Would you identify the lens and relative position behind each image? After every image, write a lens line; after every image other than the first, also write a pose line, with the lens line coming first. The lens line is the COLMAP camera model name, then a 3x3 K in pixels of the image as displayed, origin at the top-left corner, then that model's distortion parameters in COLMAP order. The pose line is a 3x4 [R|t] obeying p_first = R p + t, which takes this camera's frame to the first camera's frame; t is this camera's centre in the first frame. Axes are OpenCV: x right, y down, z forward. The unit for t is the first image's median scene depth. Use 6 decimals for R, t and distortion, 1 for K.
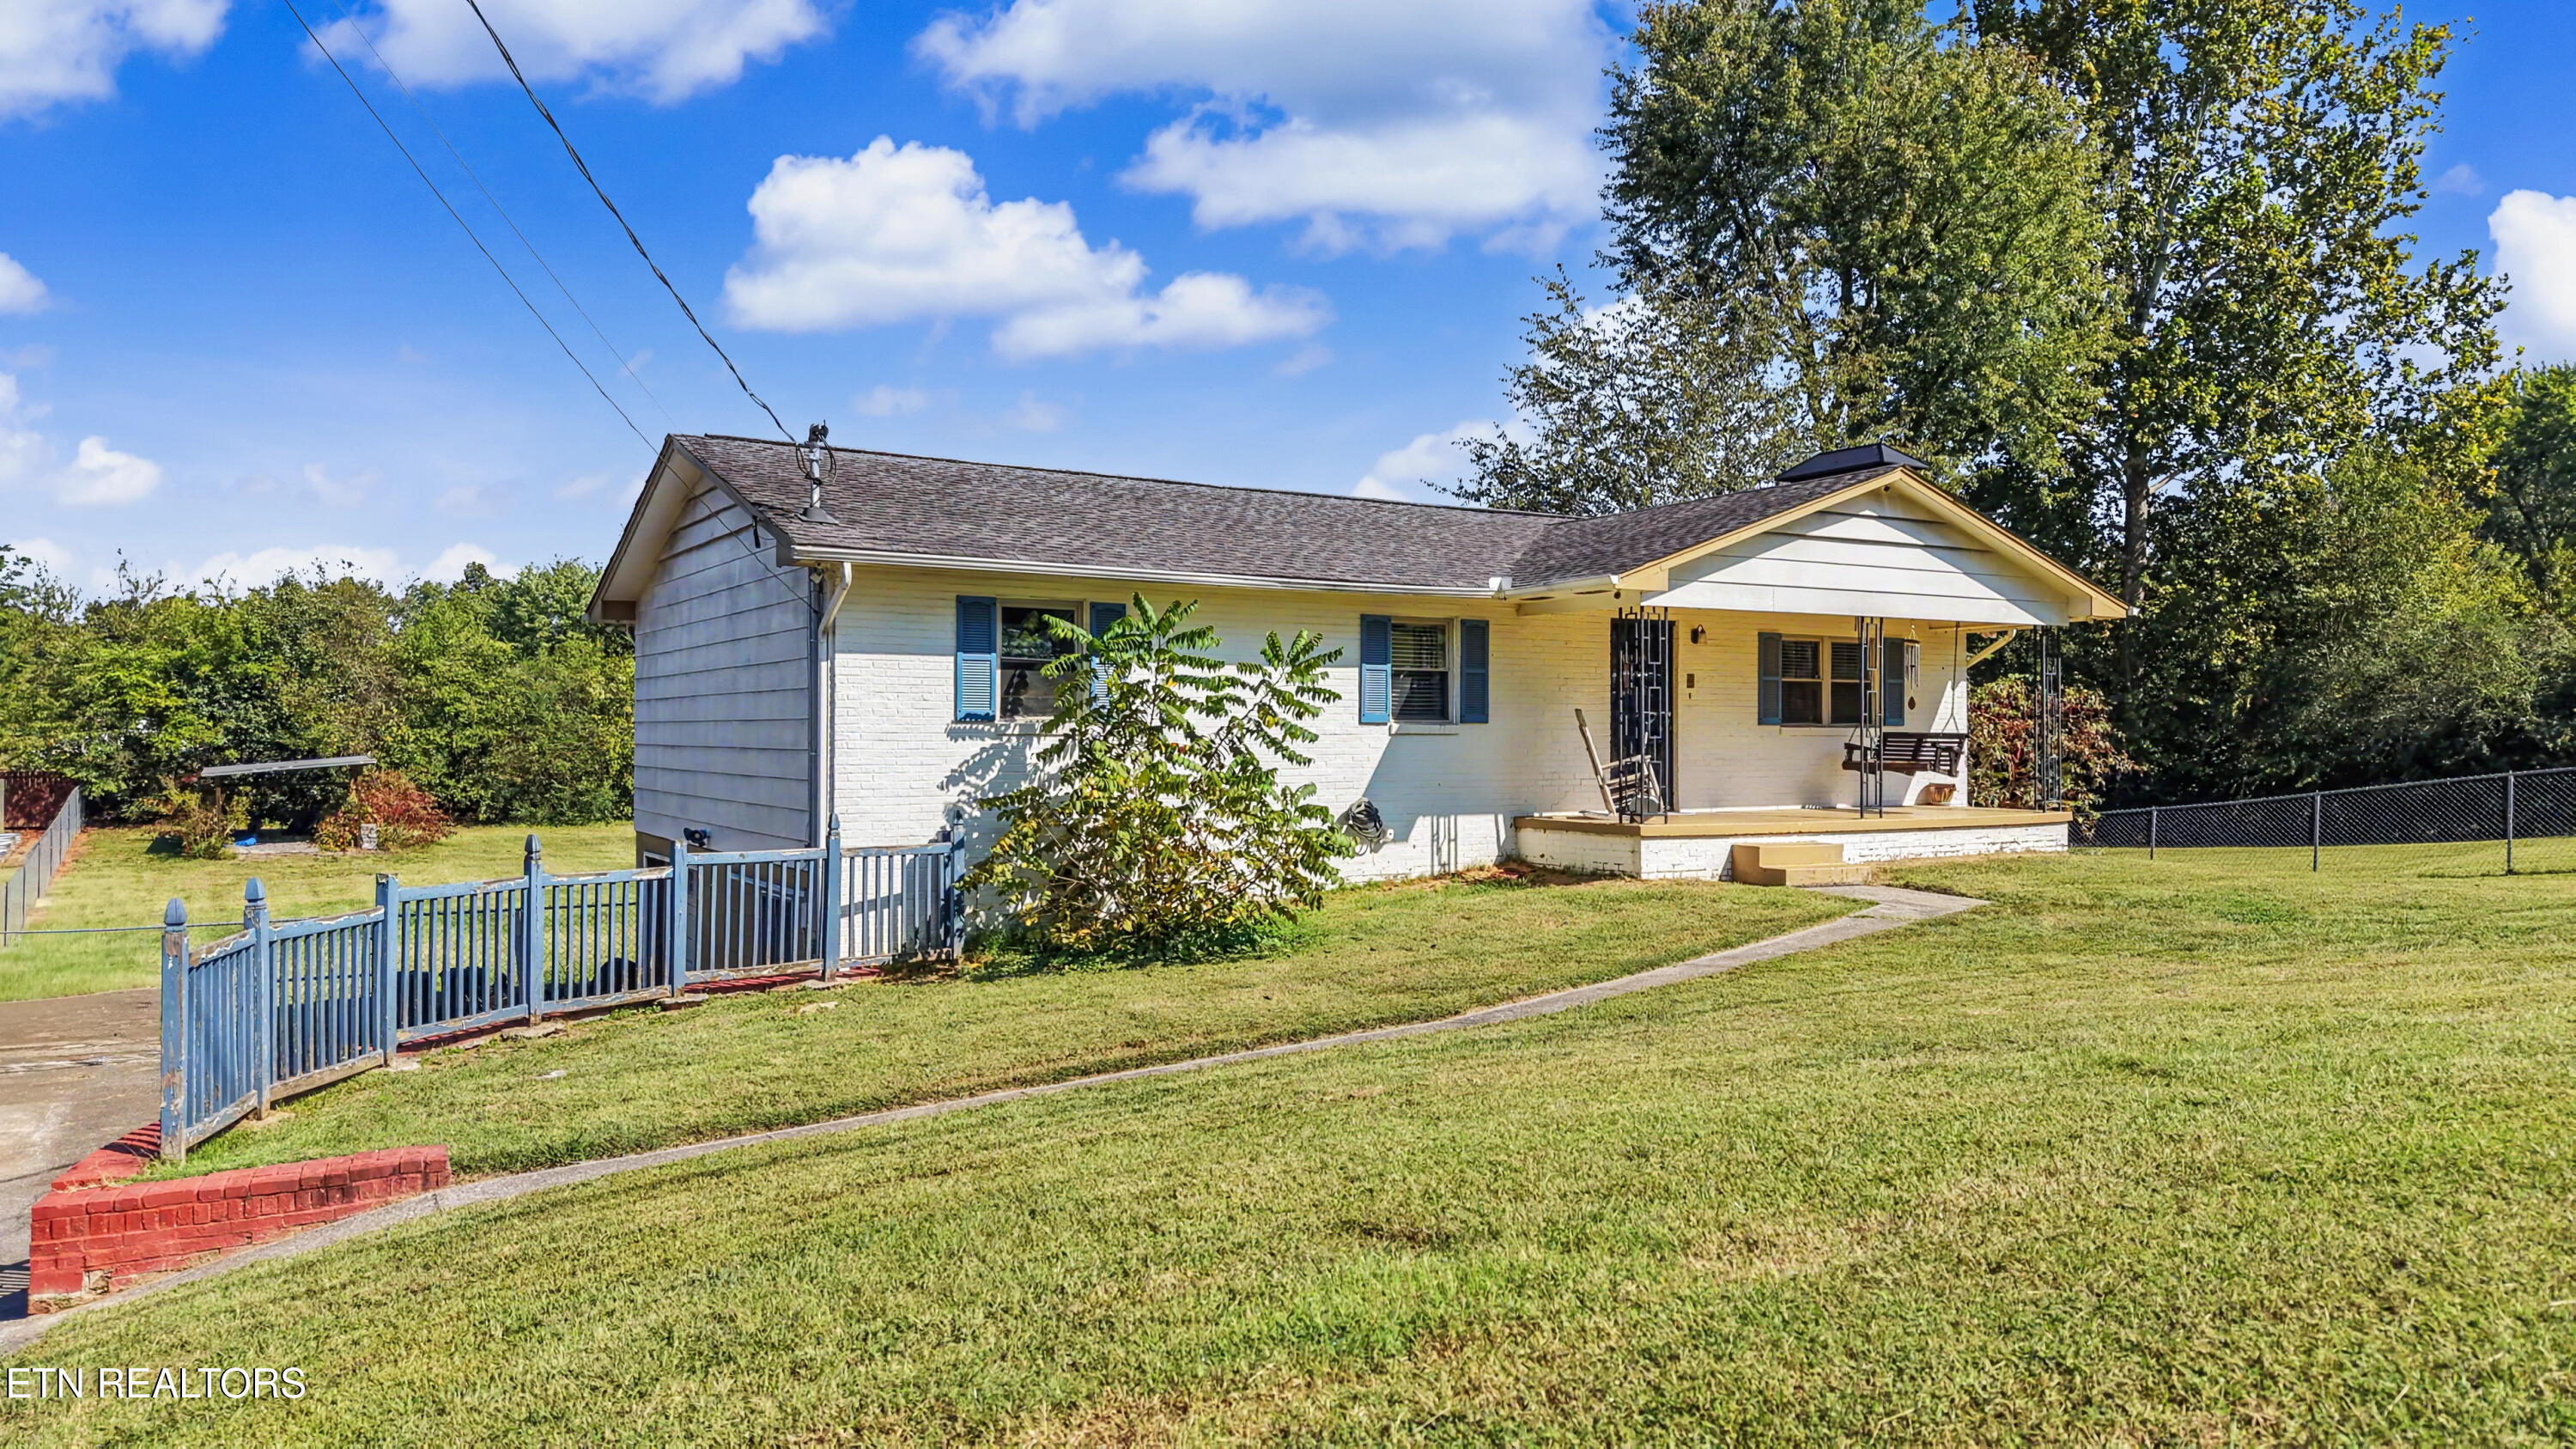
lens RADIAL K [[1743.4, 0, 1295.8], [0, 1743.4, 727.6], [0, 0, 1]] dist [0.056051, -0.074495]
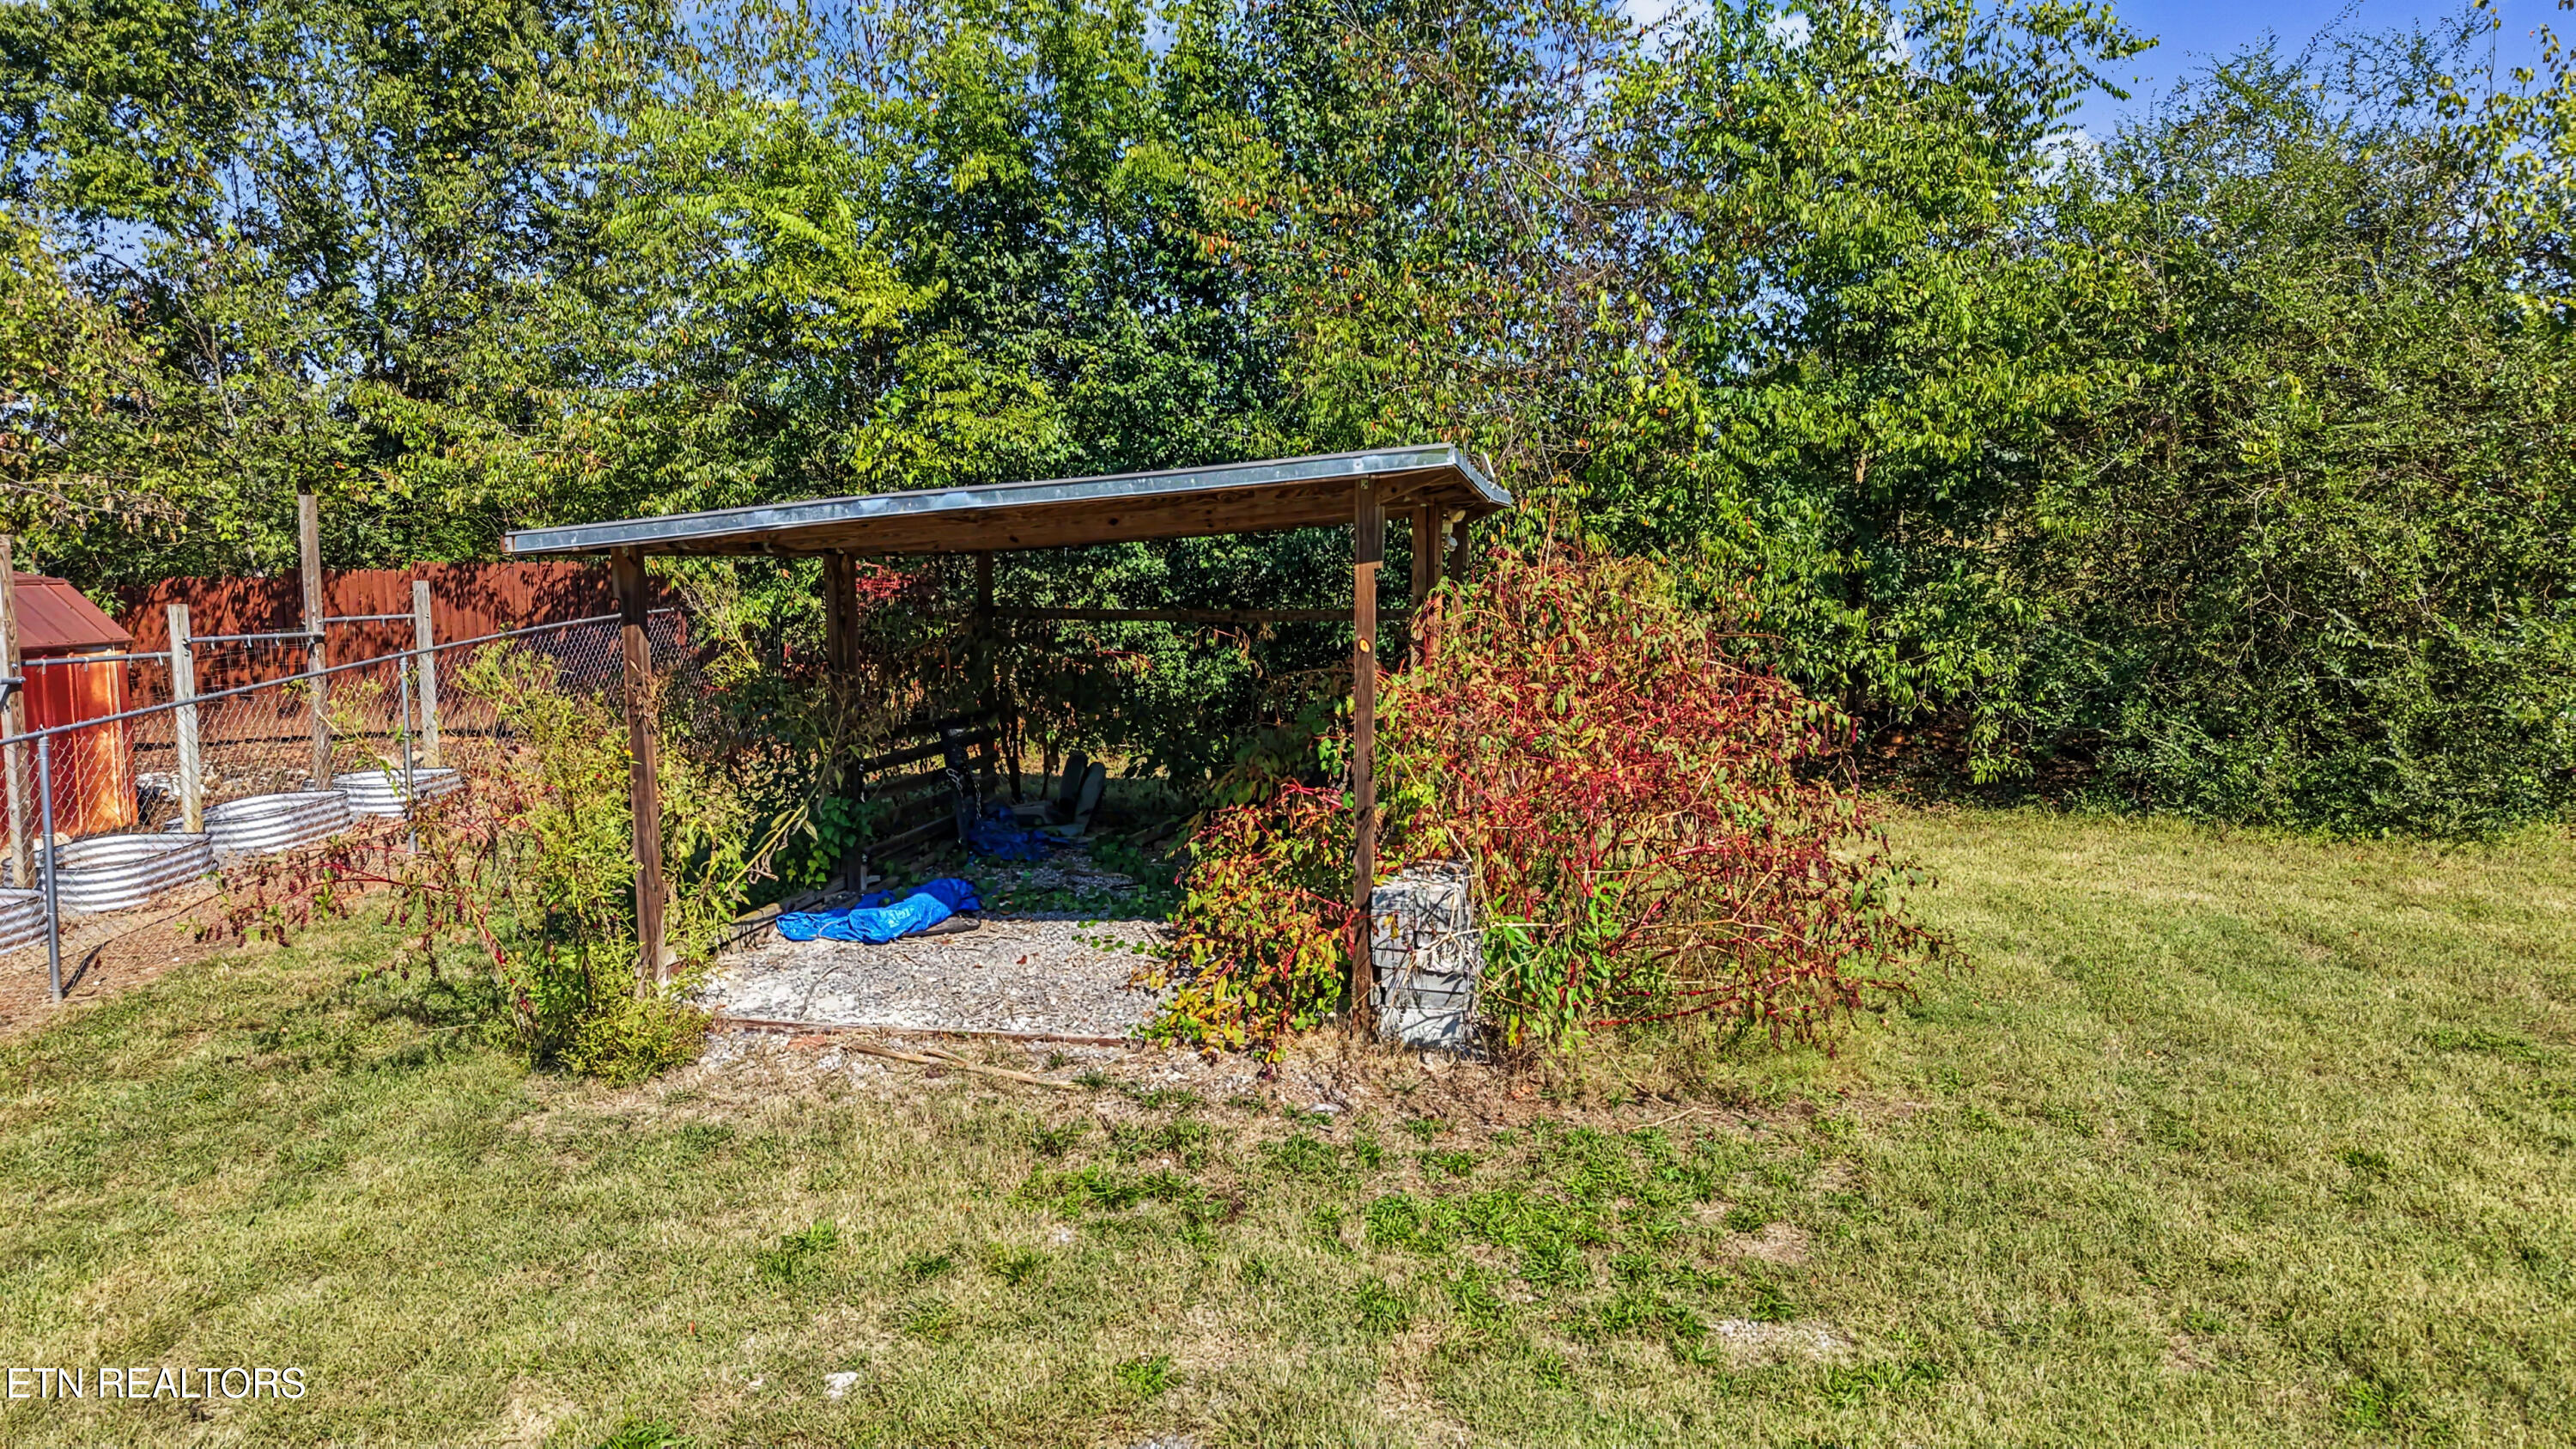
lens RADIAL K [[1743.4, 0, 1295.8], [0, 1743.4, 727.6], [0, 0, 1]] dist [0.056051, -0.074495]
pose [[0.758013, 0.060229, -0.649452, -0.382914], [0.004897, 0.995174, 0.098005, 0.023127], [0.652221, -0.077469, 0.754060, 0.771811]]
